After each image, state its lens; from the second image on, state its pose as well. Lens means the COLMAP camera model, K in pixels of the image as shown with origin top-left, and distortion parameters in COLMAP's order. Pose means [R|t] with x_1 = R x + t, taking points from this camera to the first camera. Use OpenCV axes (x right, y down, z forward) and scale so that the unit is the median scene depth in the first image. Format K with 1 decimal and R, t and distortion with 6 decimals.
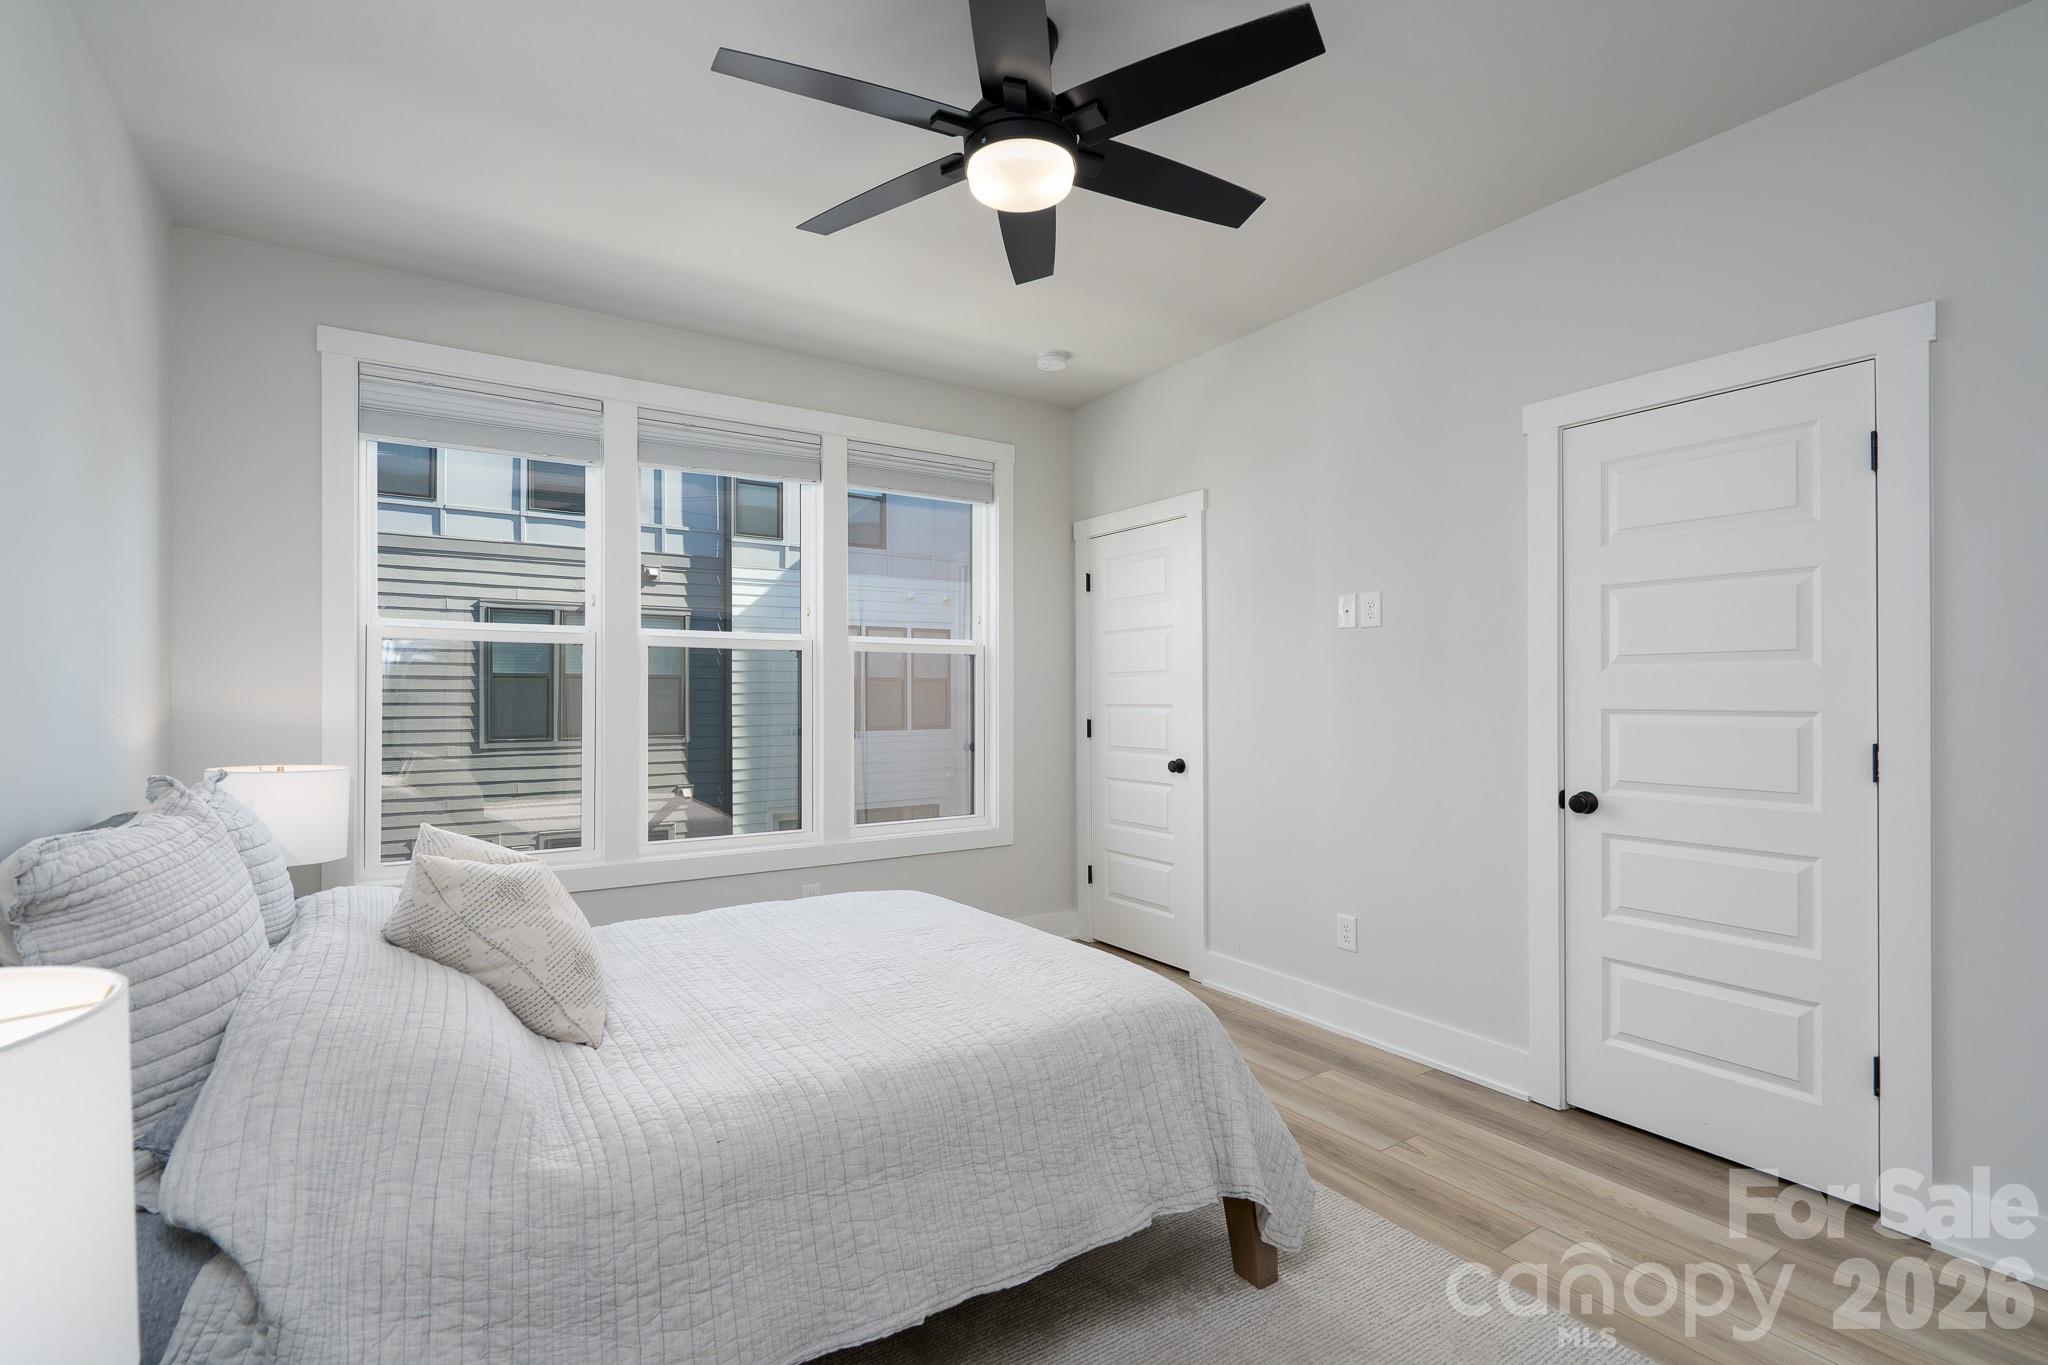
lens RADIAL K [[929.5, 0, 1025.5], [0, 929.5, 691.2], [0, 0, 1]] dist [-0.001159, 0.000333]
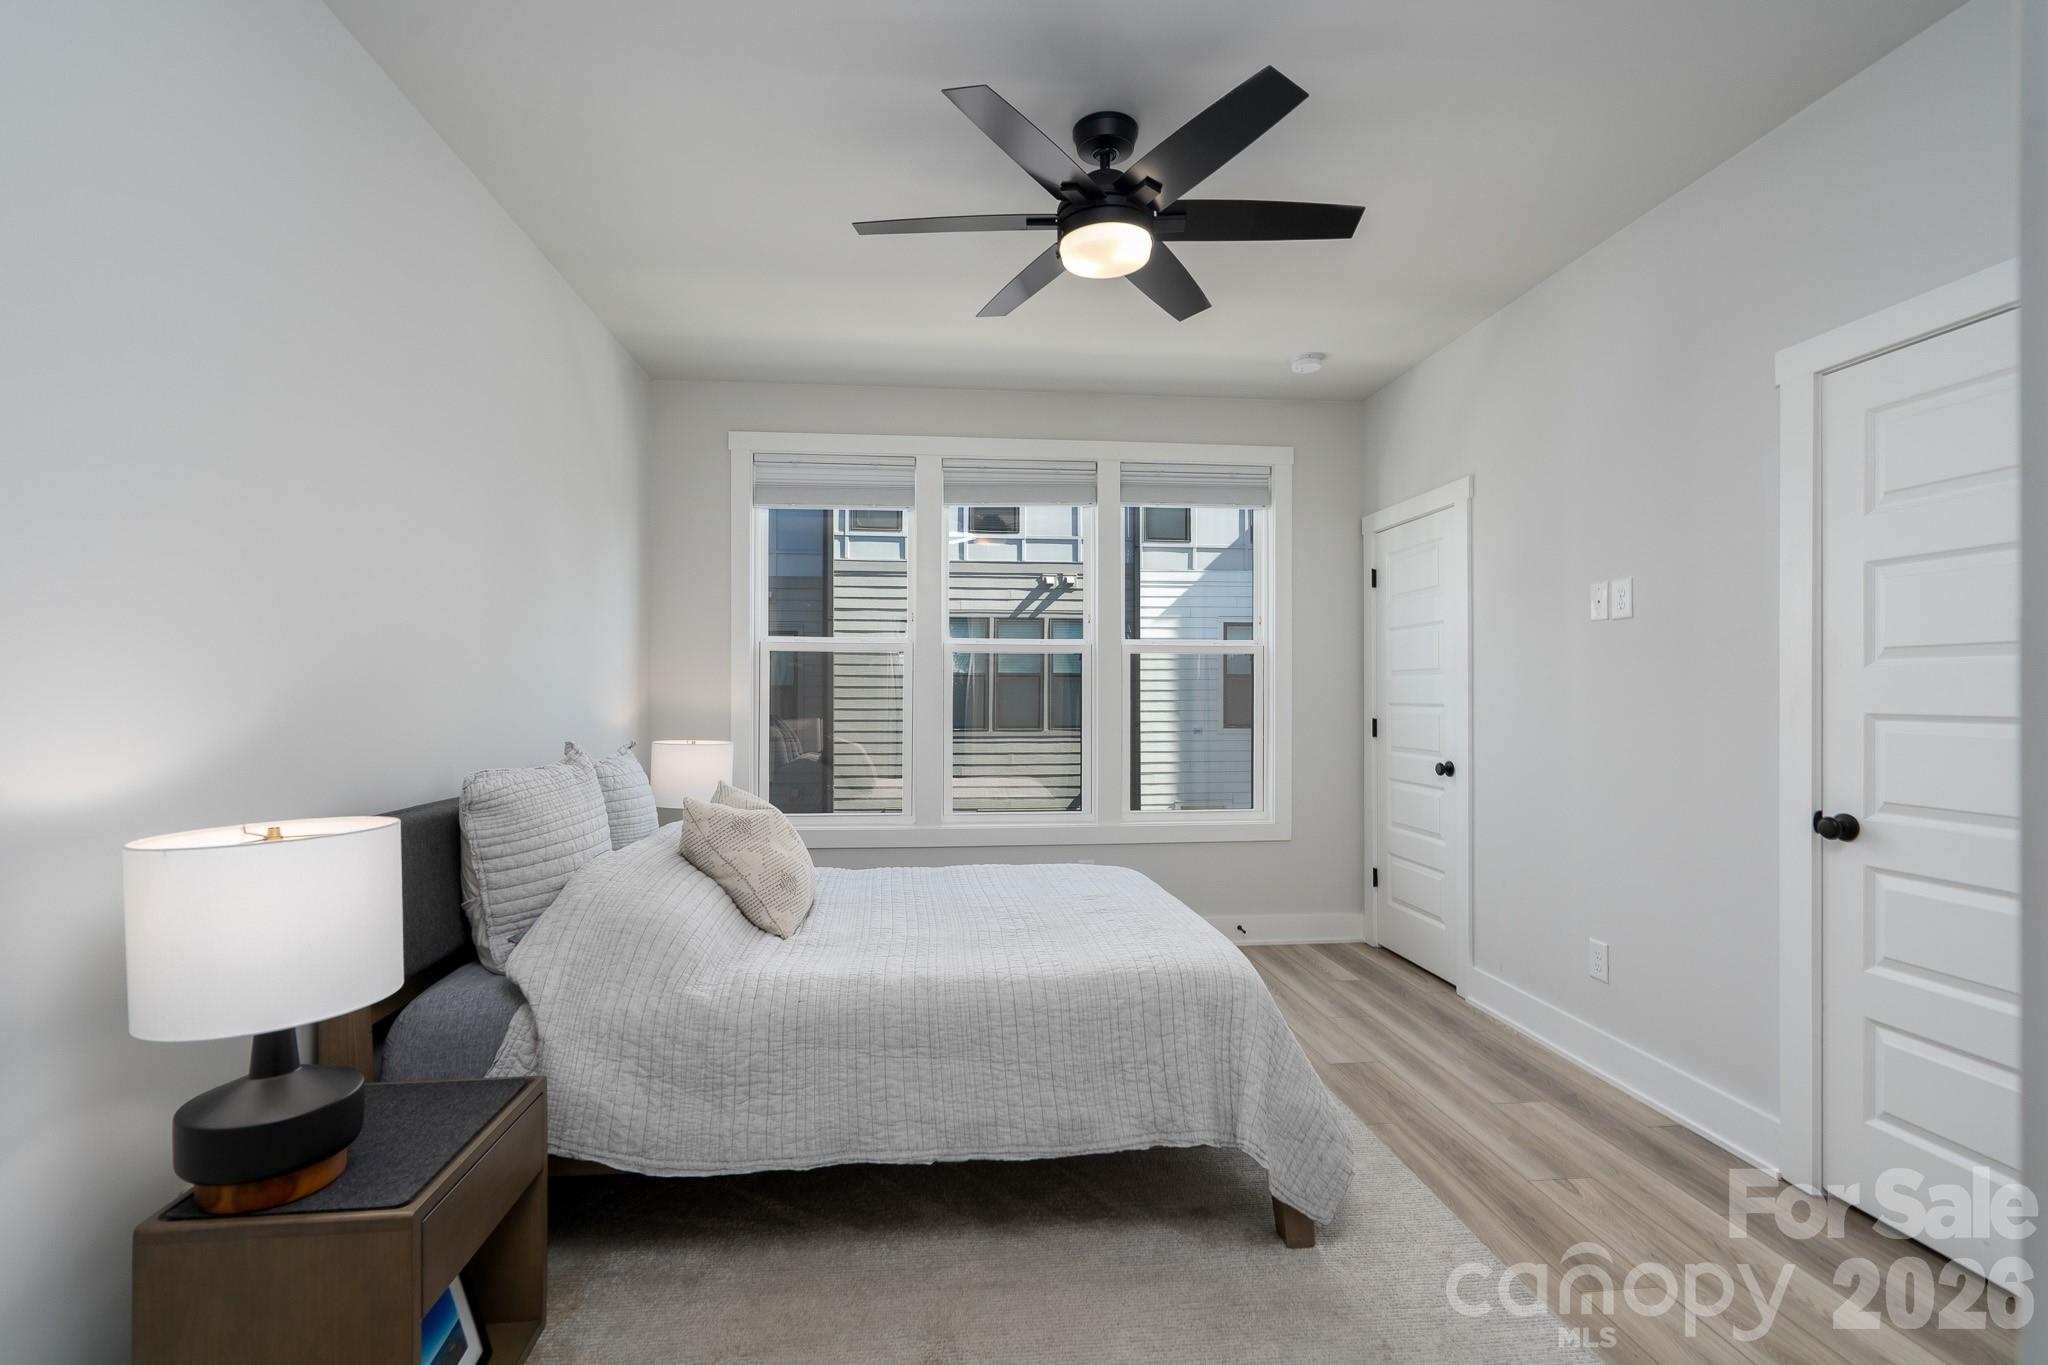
lens RADIAL K [[943.1, 0, 1025.4], [0, 943.1, 691.8], [0, 0, 1]] dist [-0.002359, 0.000731]
pose [[0.885457, 0.002033, -0.464717, 0.363384], [-0.000029, 0.999991, 0.004319, -0.003702], [0.464721, -0.003811, 0.885449, -0.077955]]
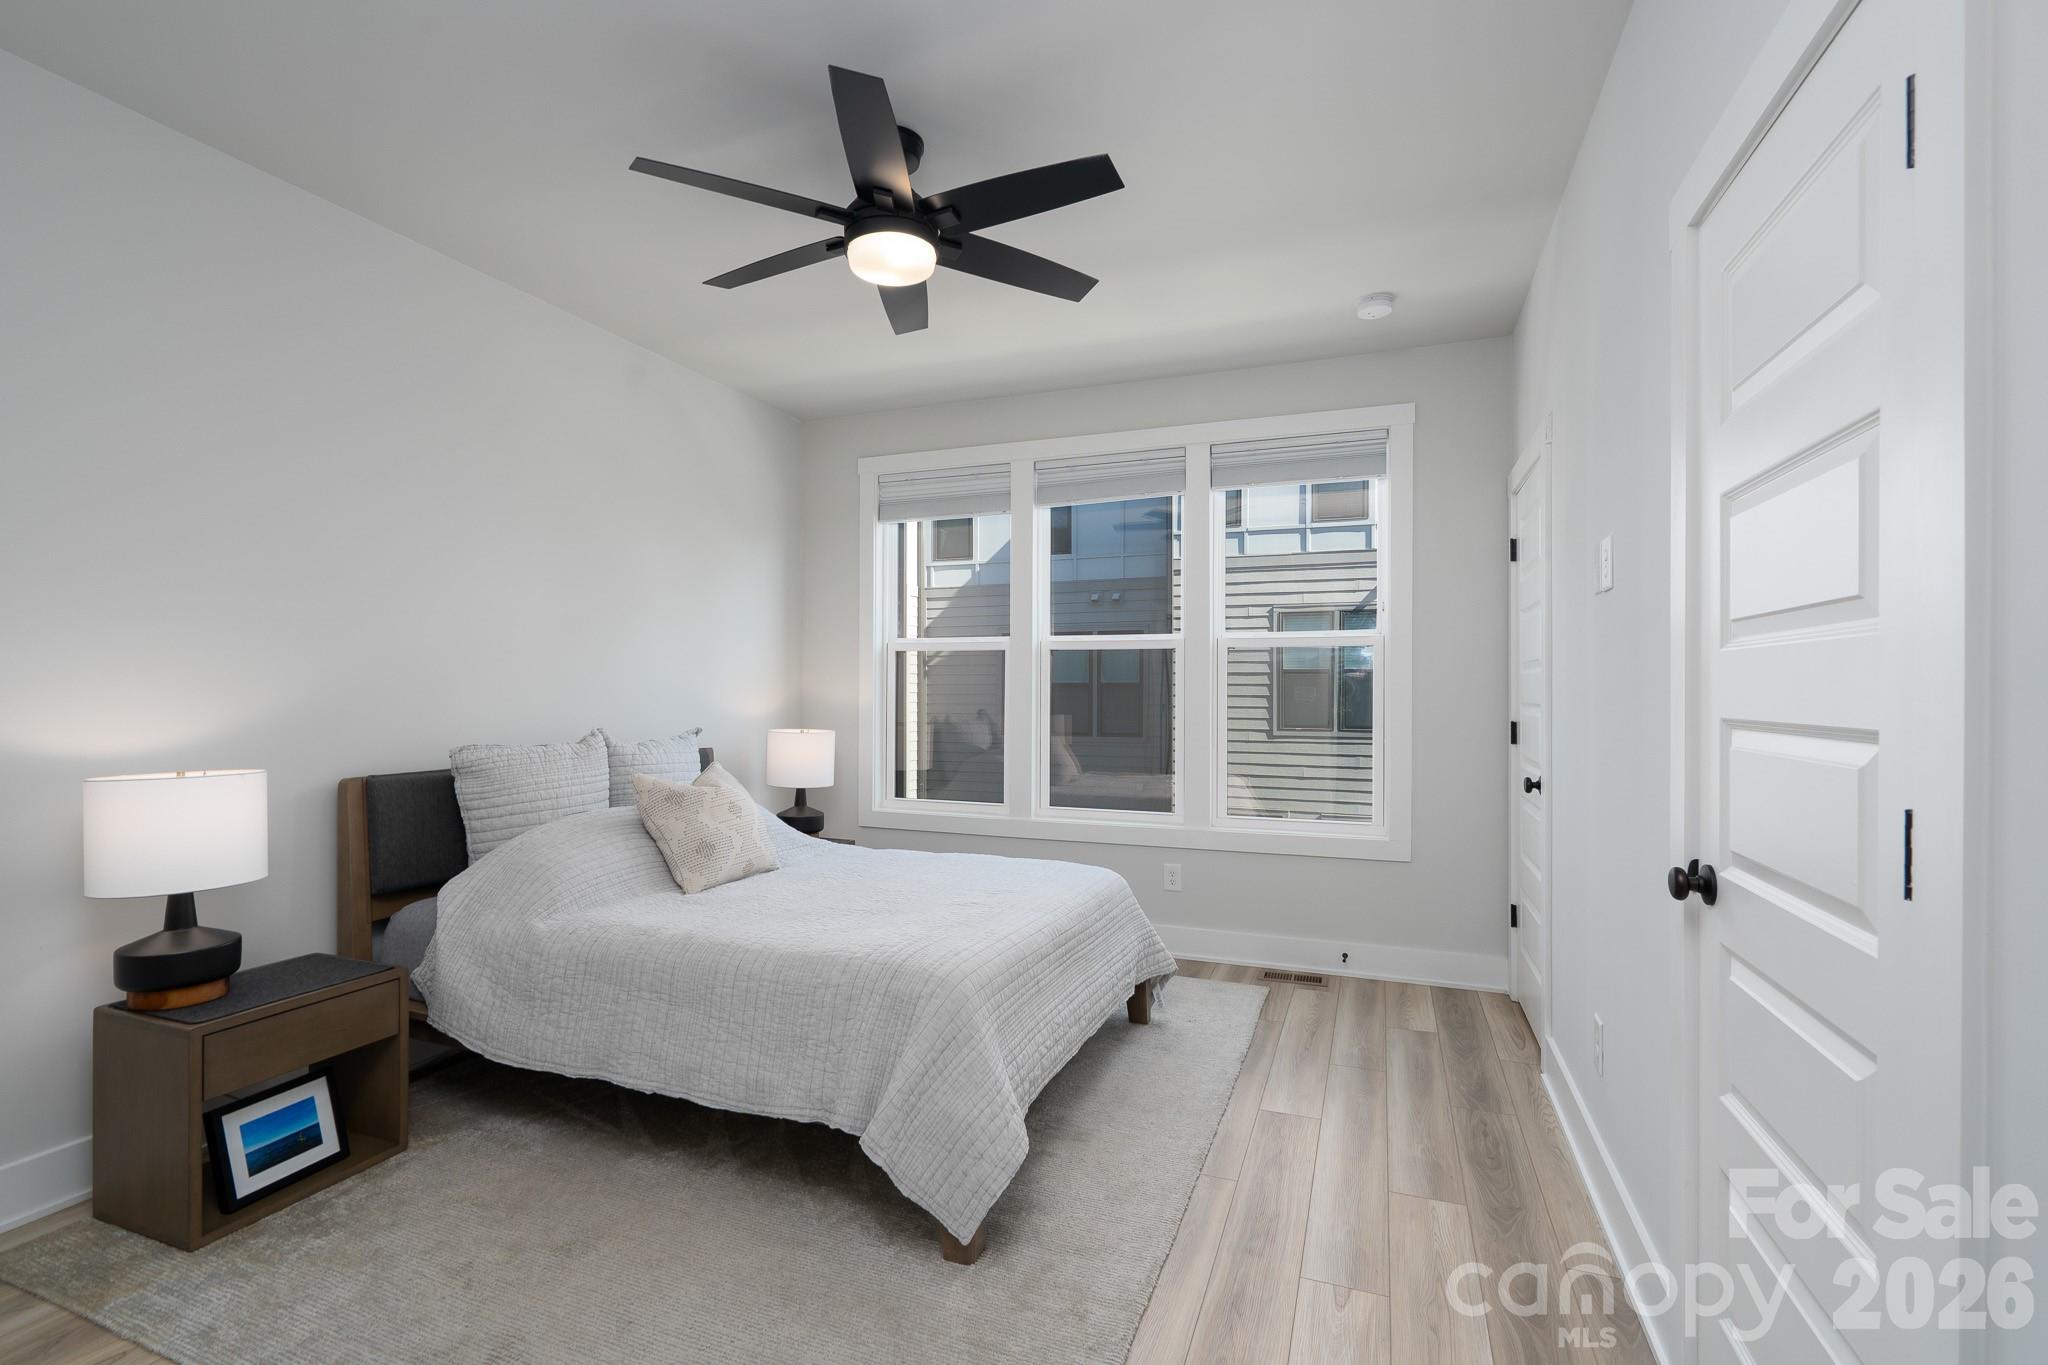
lens RADIAL K [[936.4, 0, 1021.7], [0, 936.4, 692.8], [0, 0, 1]] dist [-0.000543, 0.000538]
pose [[0.572872, 0.007024, -0.819615, 0.865958], [-0.000285, 0.999965, 0.008371, -0.002097], [0.819645, -0.004562, 0.572853, 0.350140]]
